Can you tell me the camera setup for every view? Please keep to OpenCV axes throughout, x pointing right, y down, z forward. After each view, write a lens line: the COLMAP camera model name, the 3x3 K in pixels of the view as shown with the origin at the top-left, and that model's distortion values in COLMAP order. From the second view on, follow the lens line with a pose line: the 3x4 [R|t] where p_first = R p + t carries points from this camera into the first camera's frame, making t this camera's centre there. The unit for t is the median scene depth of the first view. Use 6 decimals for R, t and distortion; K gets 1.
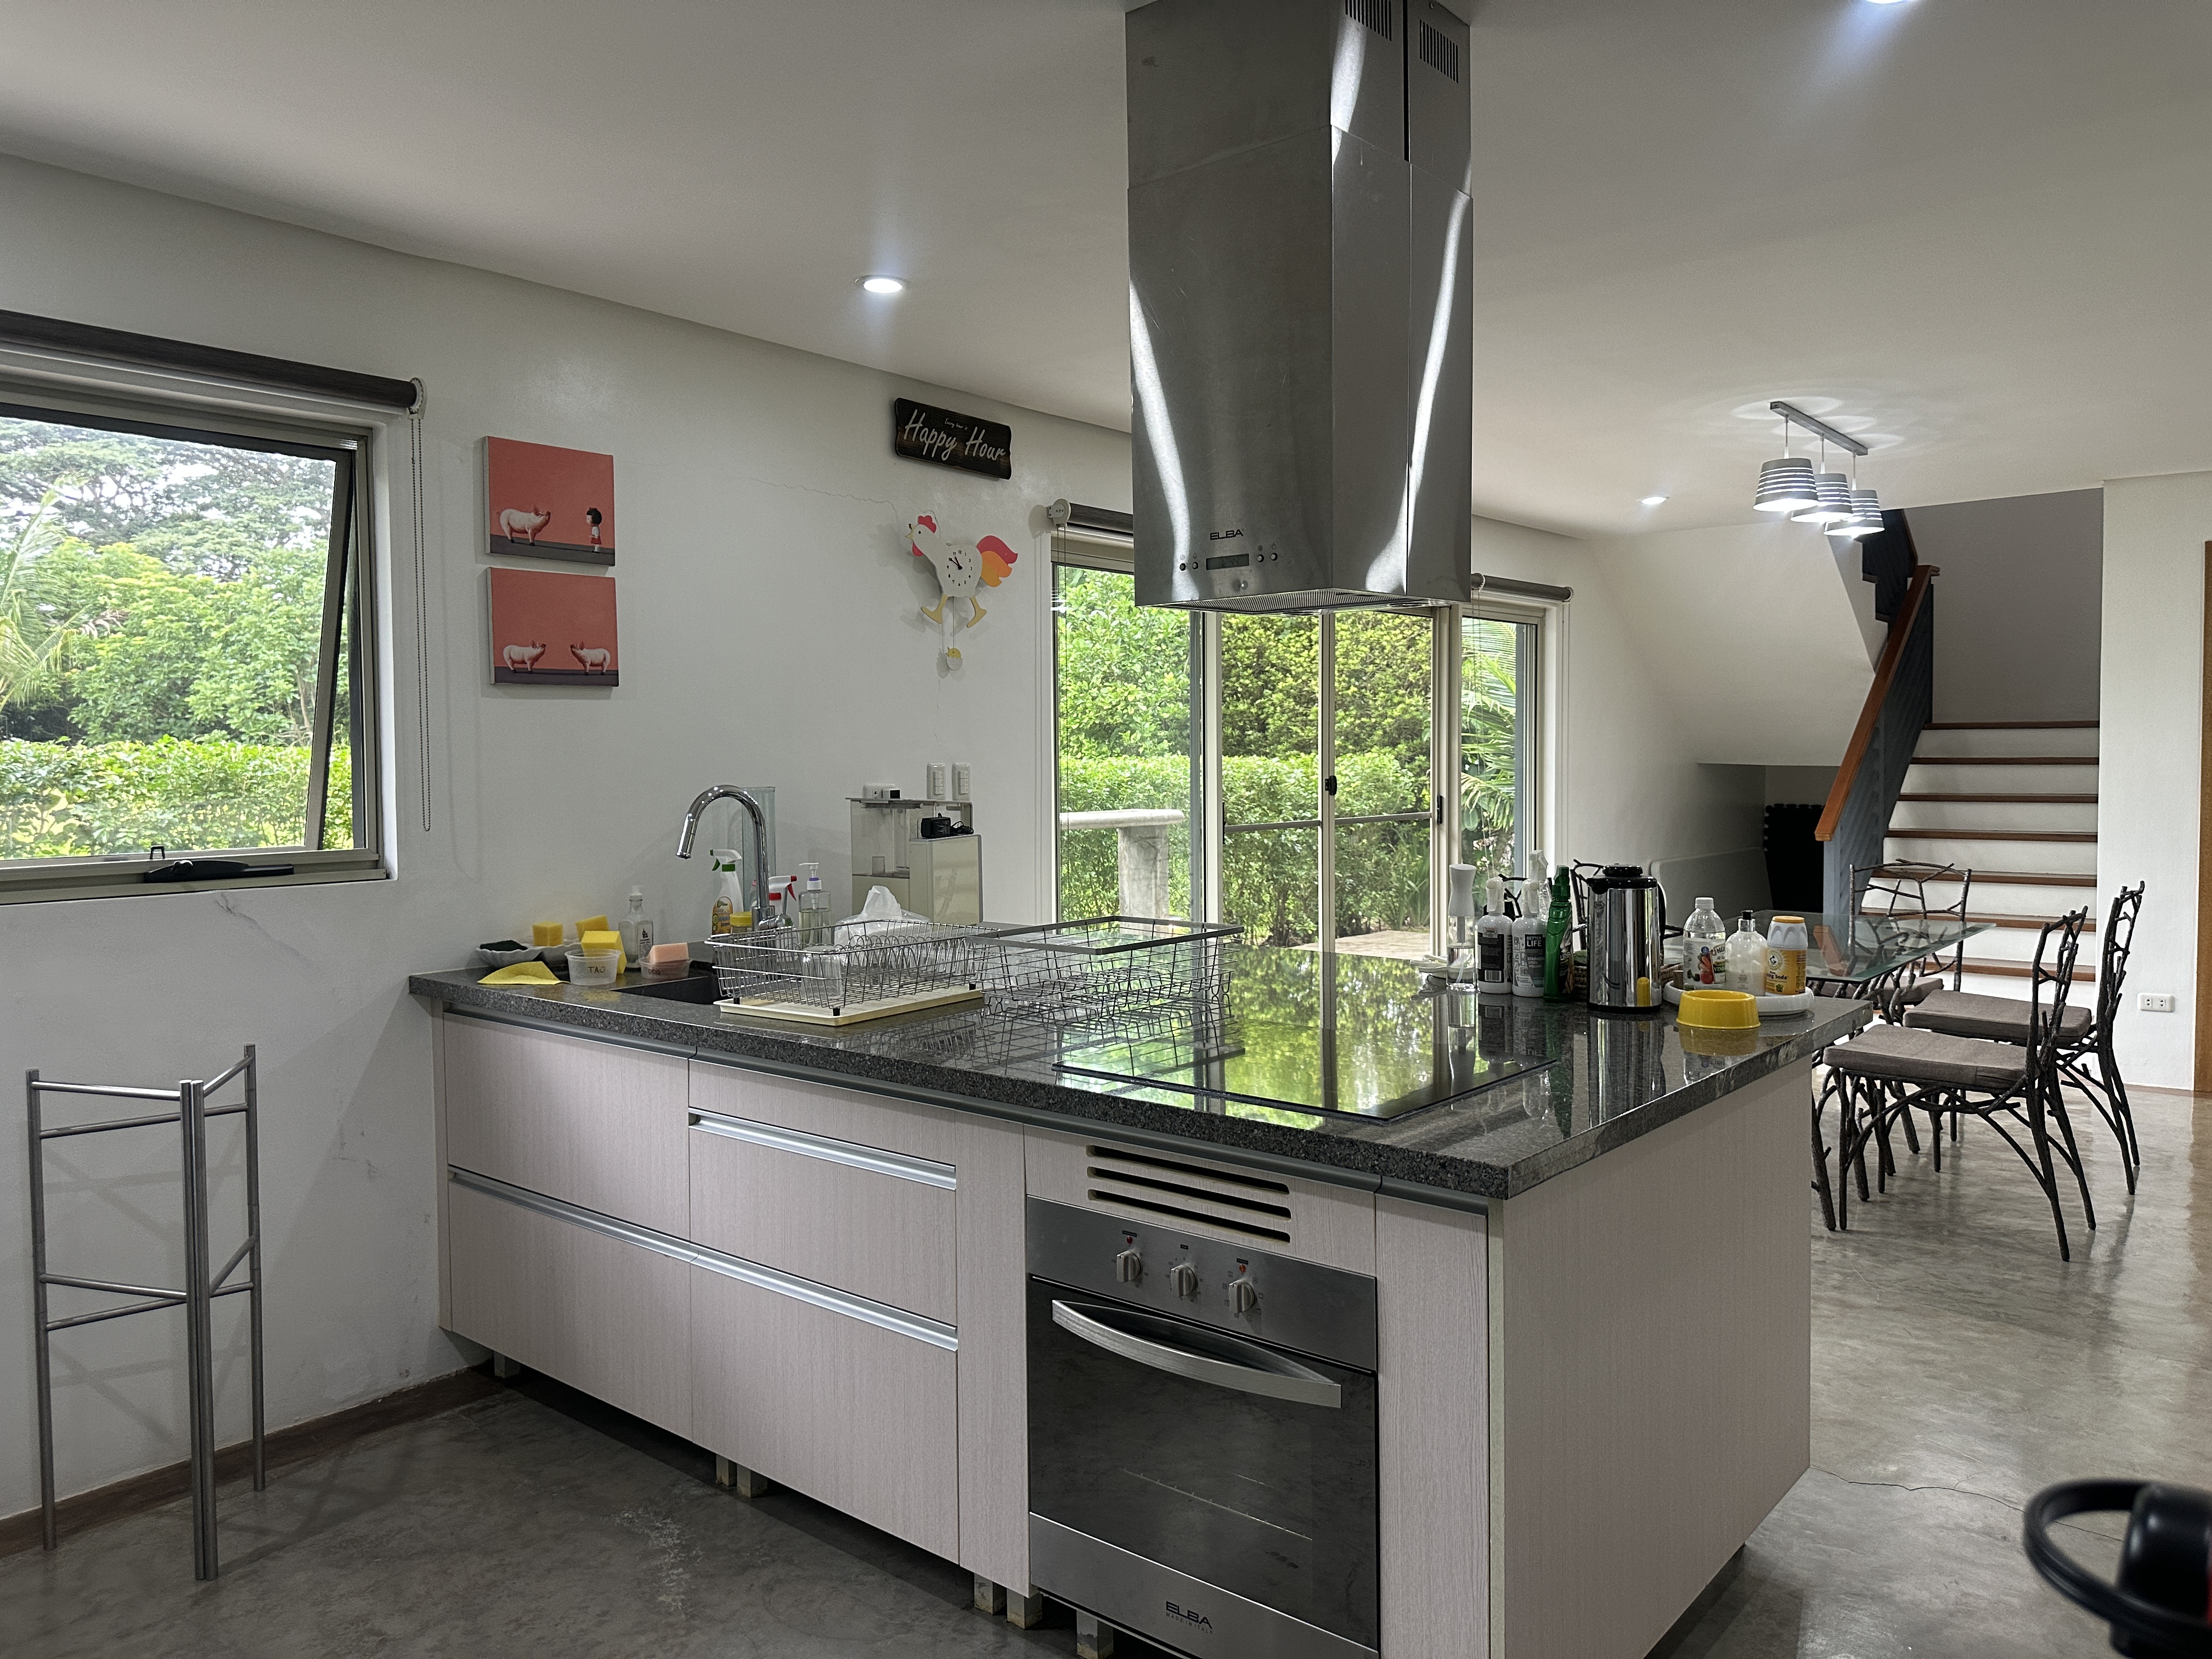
lens RADIAL K [[1566.3, 0, 1106.0], [0, 1566.3, 829.5], [0, 0, 1]] dist [0.051195, -0.001518]
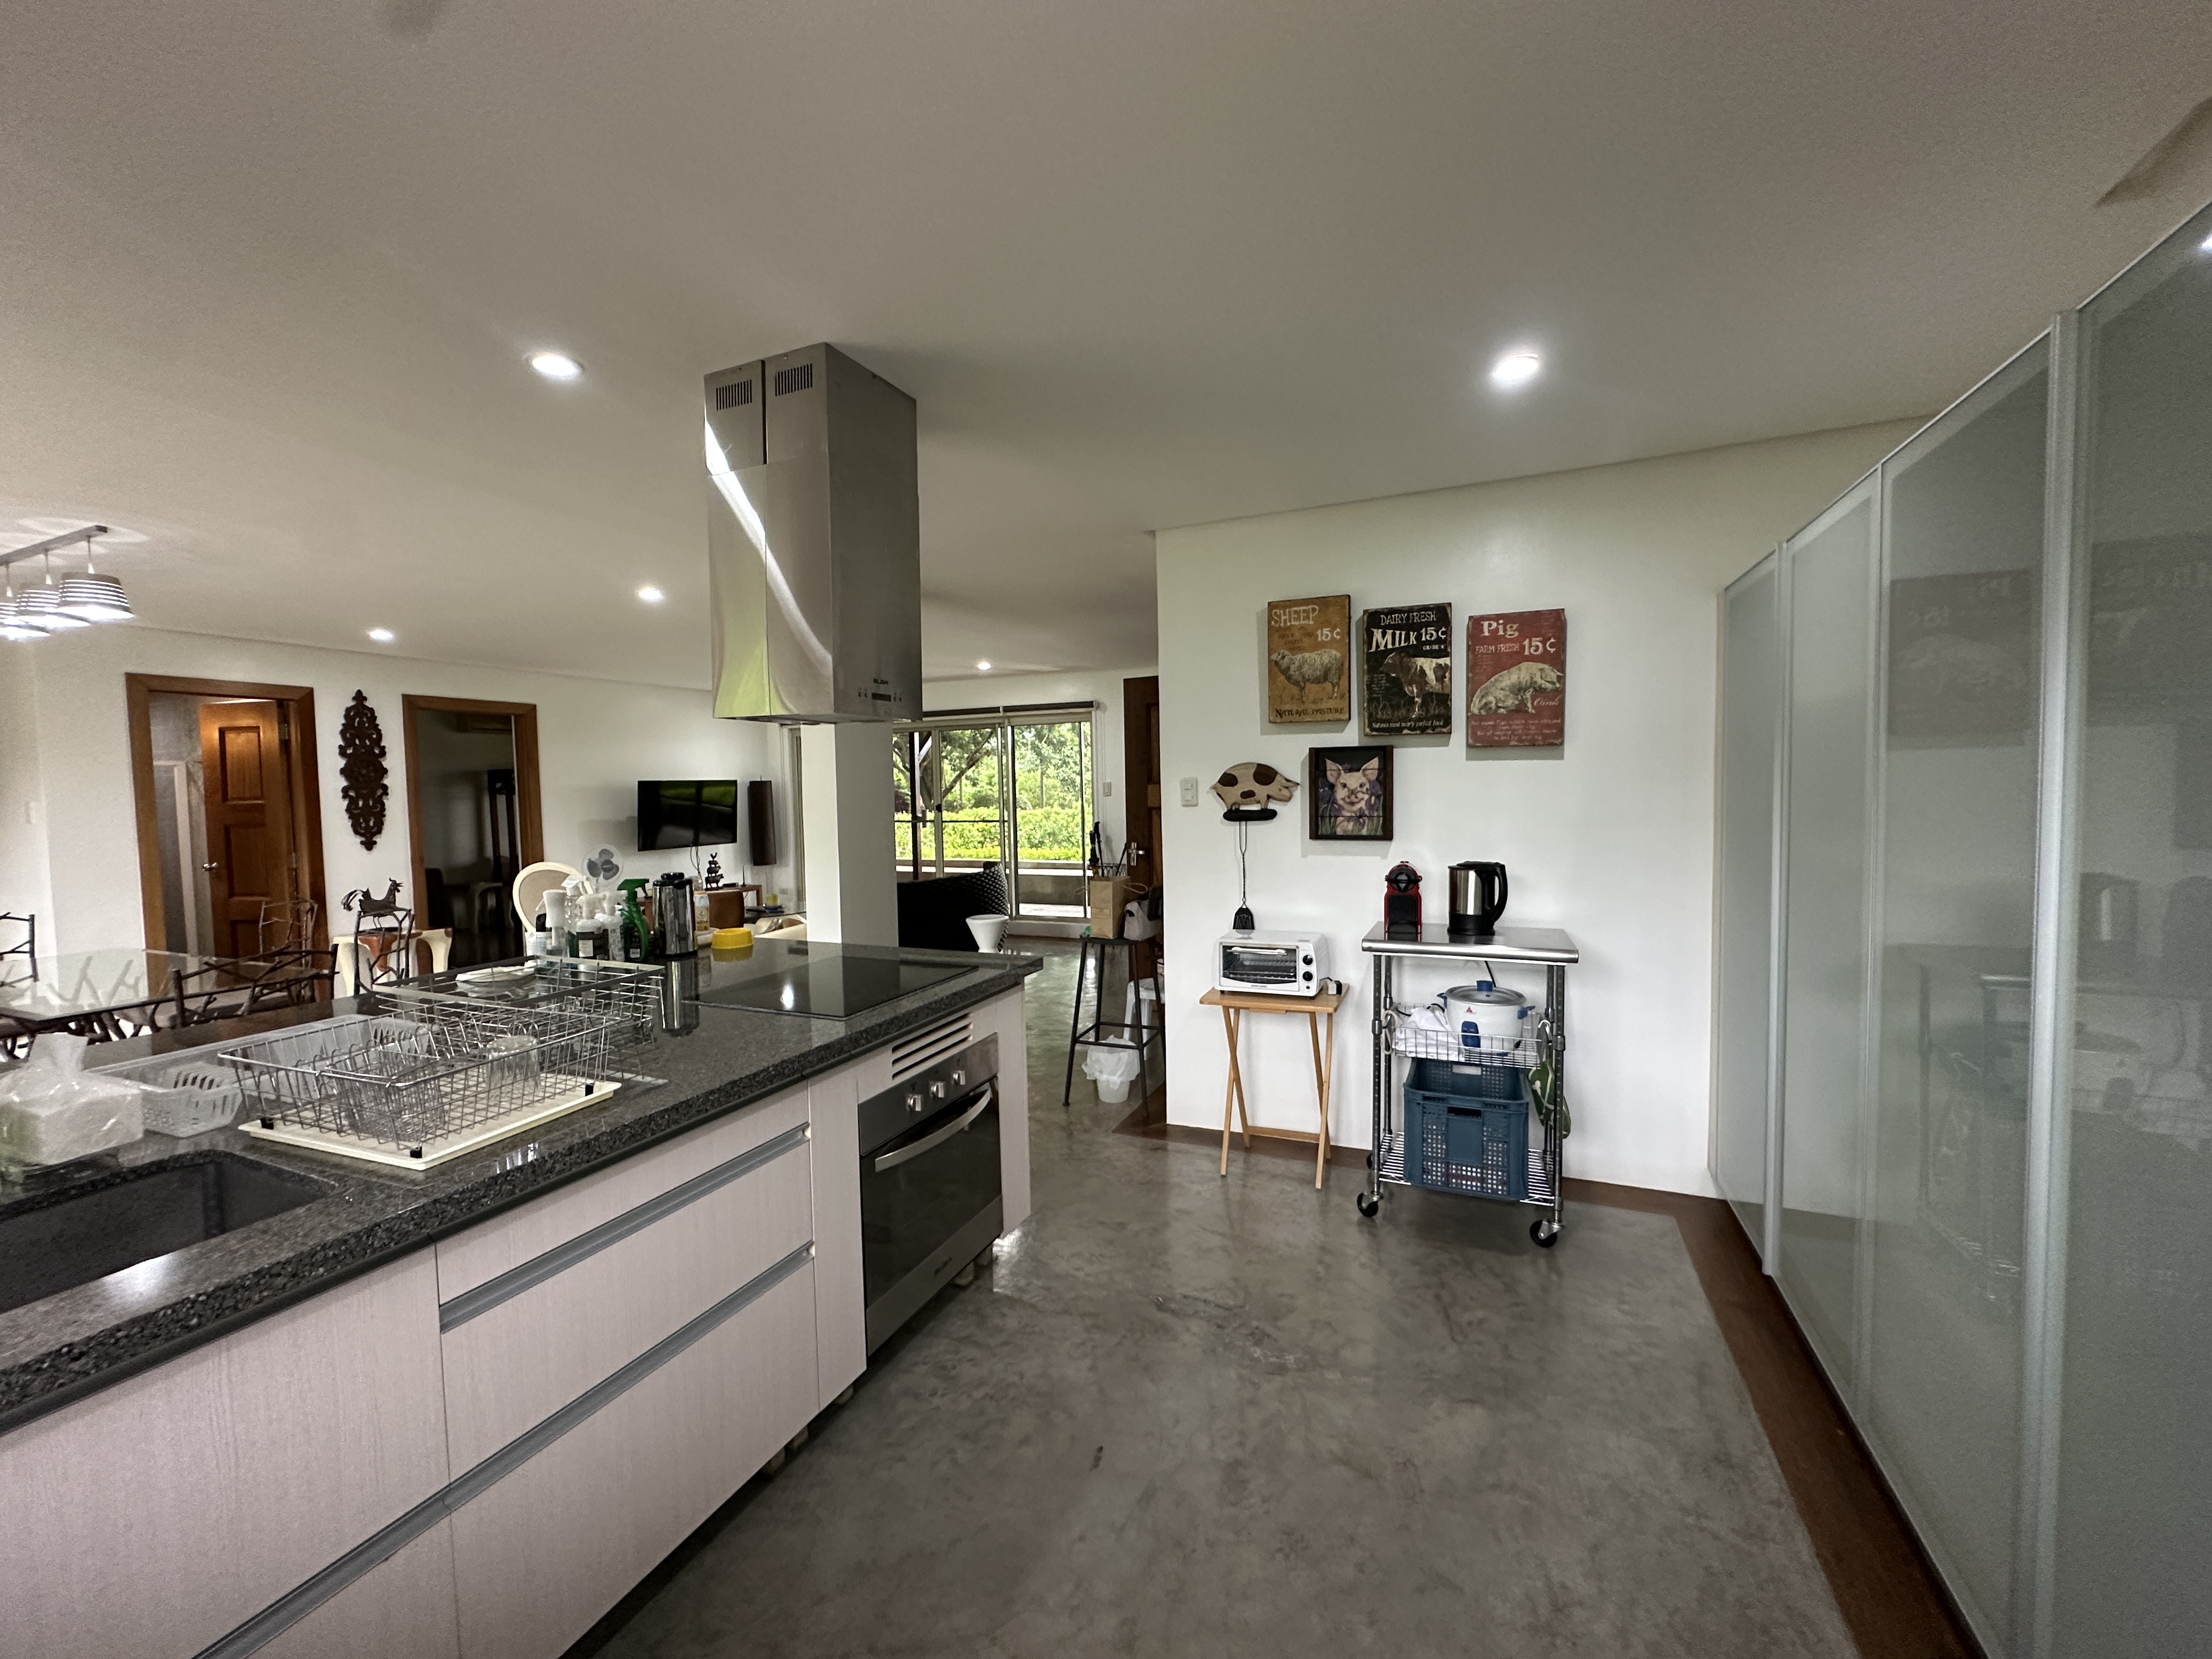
lens RADIAL K [[874.7, 0, 1101.3], [0, 874.7, 860.7], [0, 0, 1]] dist [-0.000100, -0.000004]
pose [[-0.283048, -0.065582, 0.956861, -0.903863], [0.057290, 0.994722, 0.085124, -0.054518], [-0.957393, 0.078913, -0.277796, 1.003513]]
